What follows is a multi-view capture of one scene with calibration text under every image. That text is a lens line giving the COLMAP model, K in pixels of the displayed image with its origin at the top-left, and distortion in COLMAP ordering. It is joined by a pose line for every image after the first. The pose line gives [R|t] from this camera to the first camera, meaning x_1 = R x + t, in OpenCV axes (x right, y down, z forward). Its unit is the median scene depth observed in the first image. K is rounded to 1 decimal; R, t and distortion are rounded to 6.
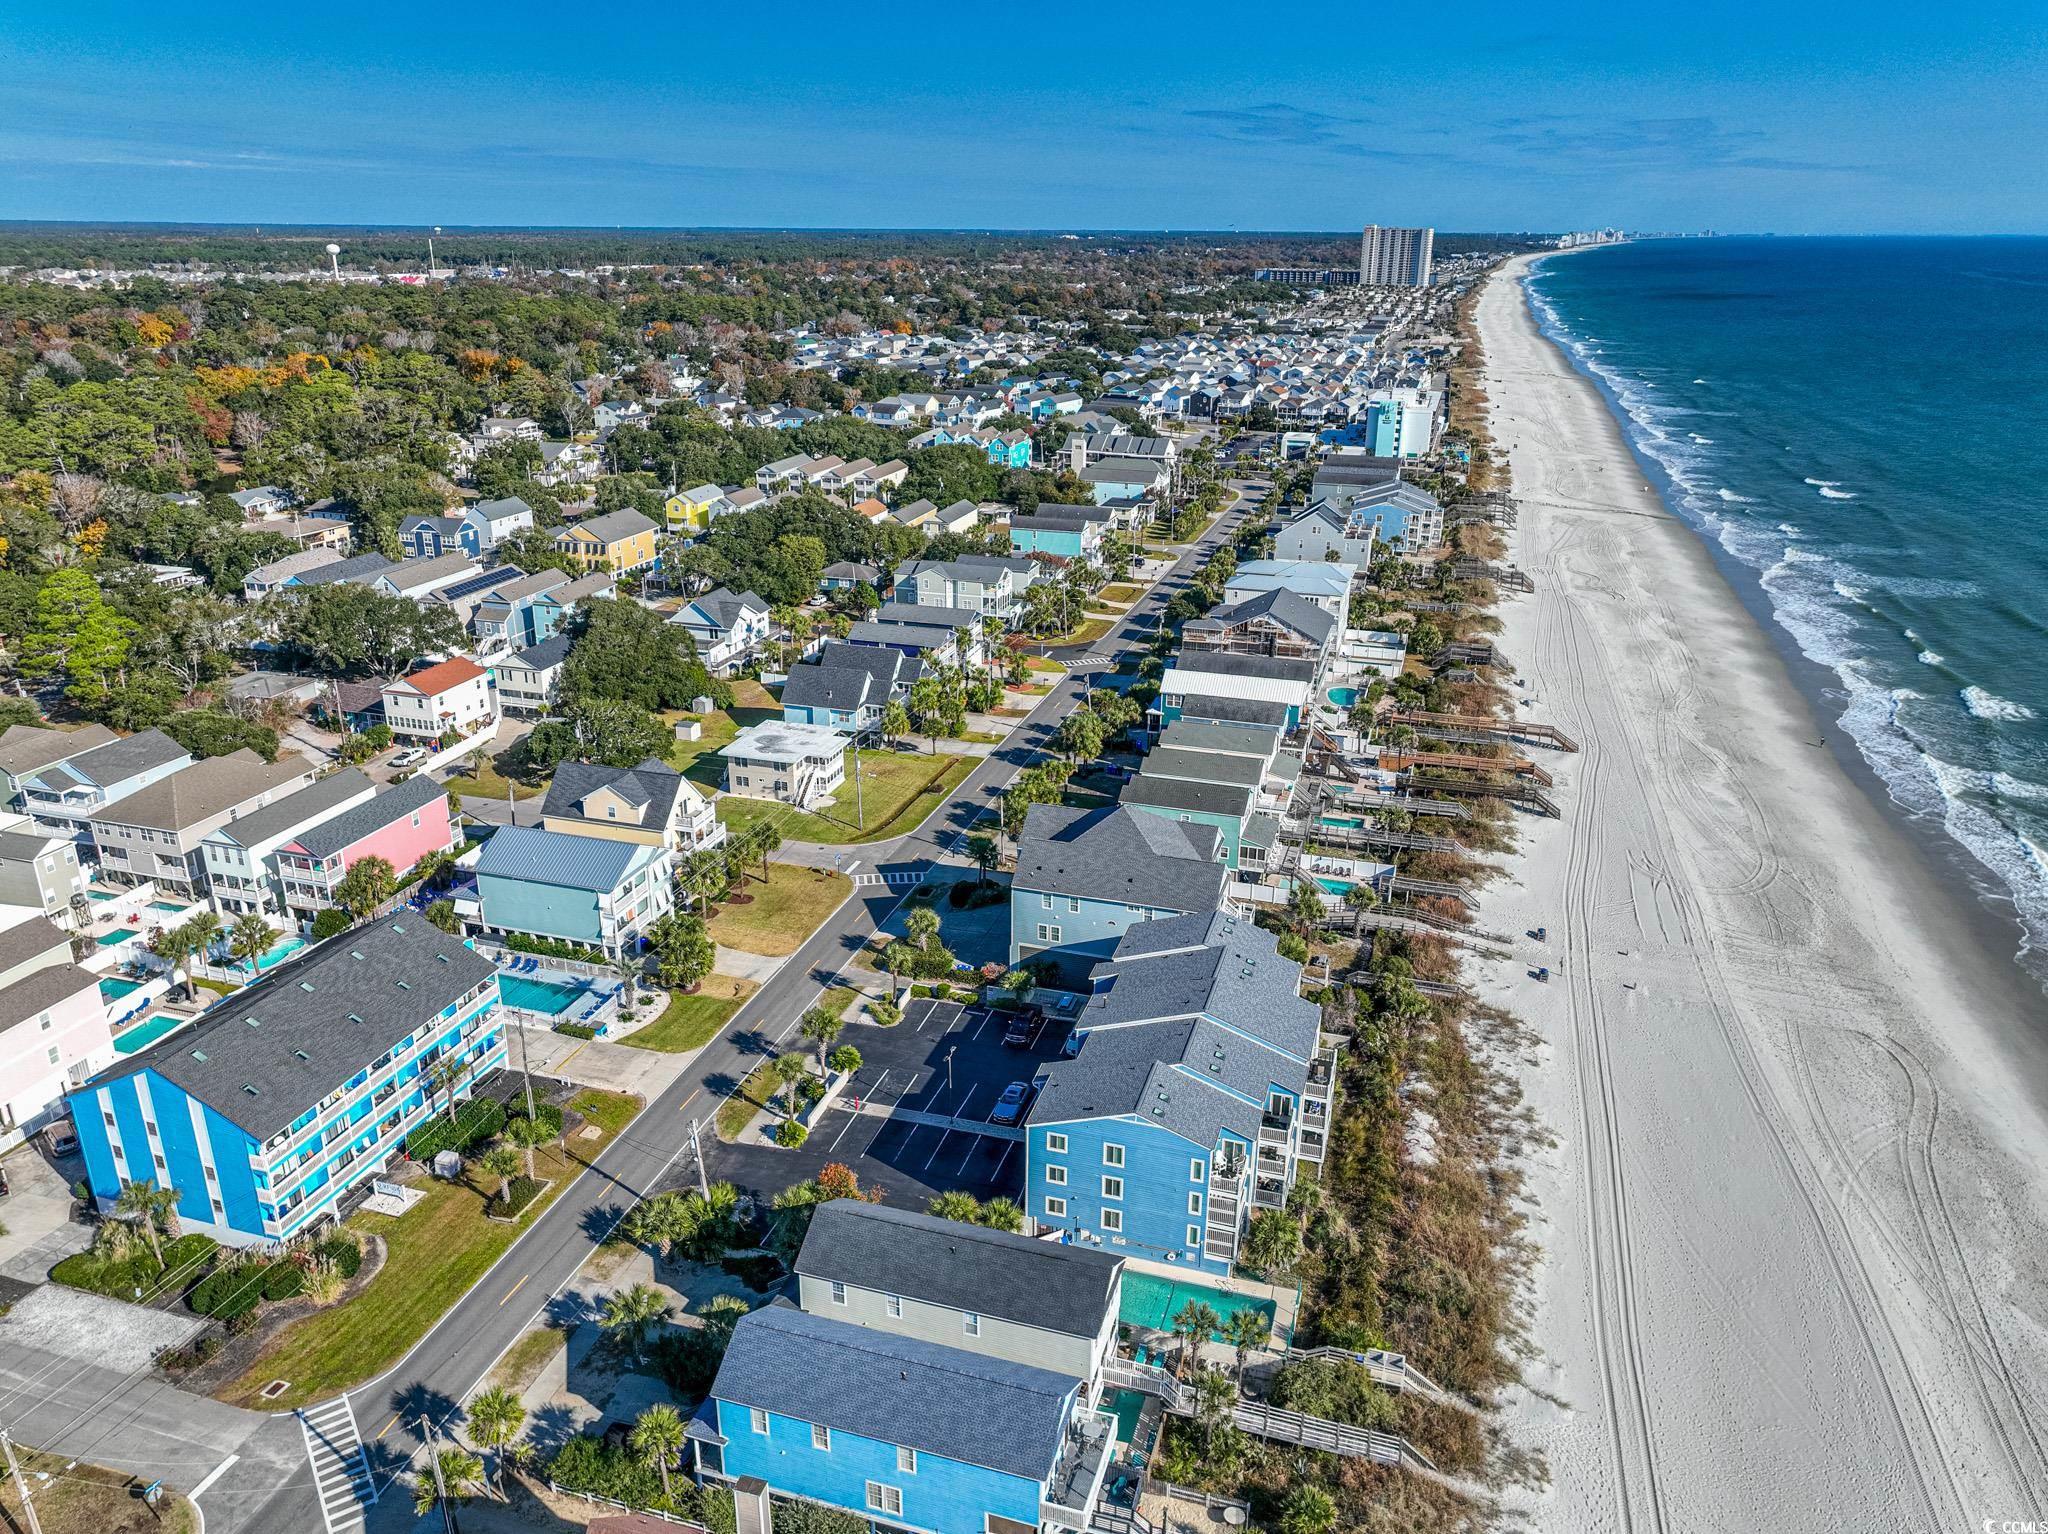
lens RADIAL K [[1418.1, 0, 1024.0], [0, 1418.1, 767.0], [0, 0, 1]] dist [0.001426, 0.008834]
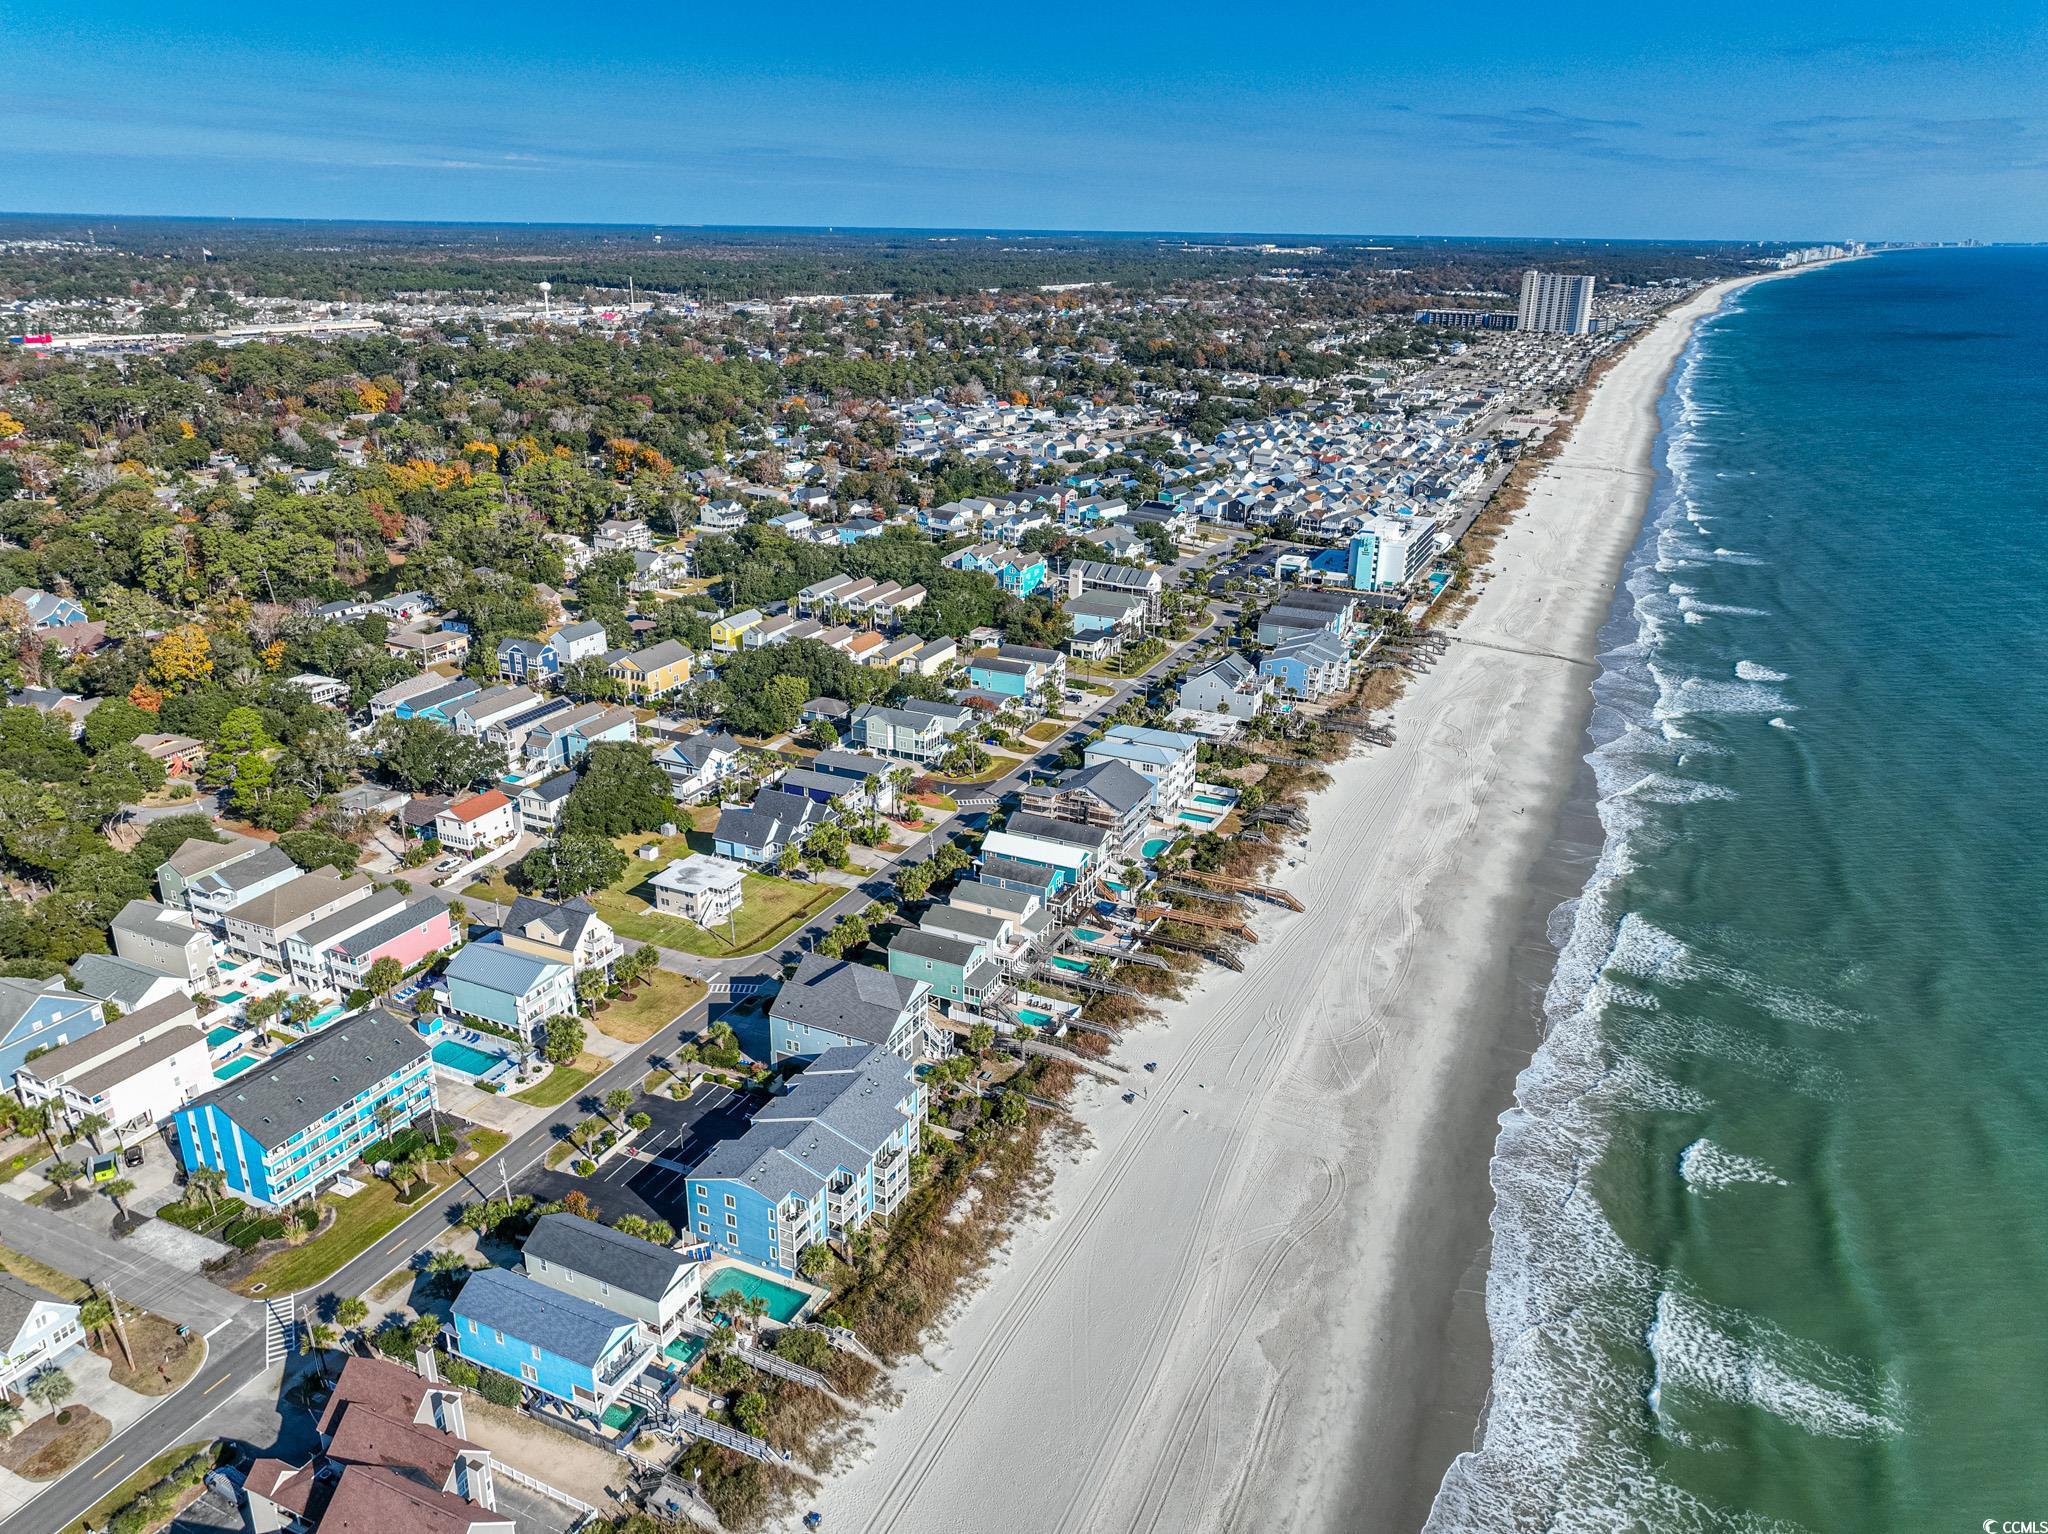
lens RADIAL K [[1418.1, 0, 1024.0], [0, 1418.1, 767.0], [0, 0, 1]] dist [0.001426, 0.008834]
pose [[0.990726, 0.053804, -0.124770, 0.386700], [-0.053961, 0.998541, 0.002124, -0.174821], [0.124702, 0.004628, 0.992183, -0.420917]]
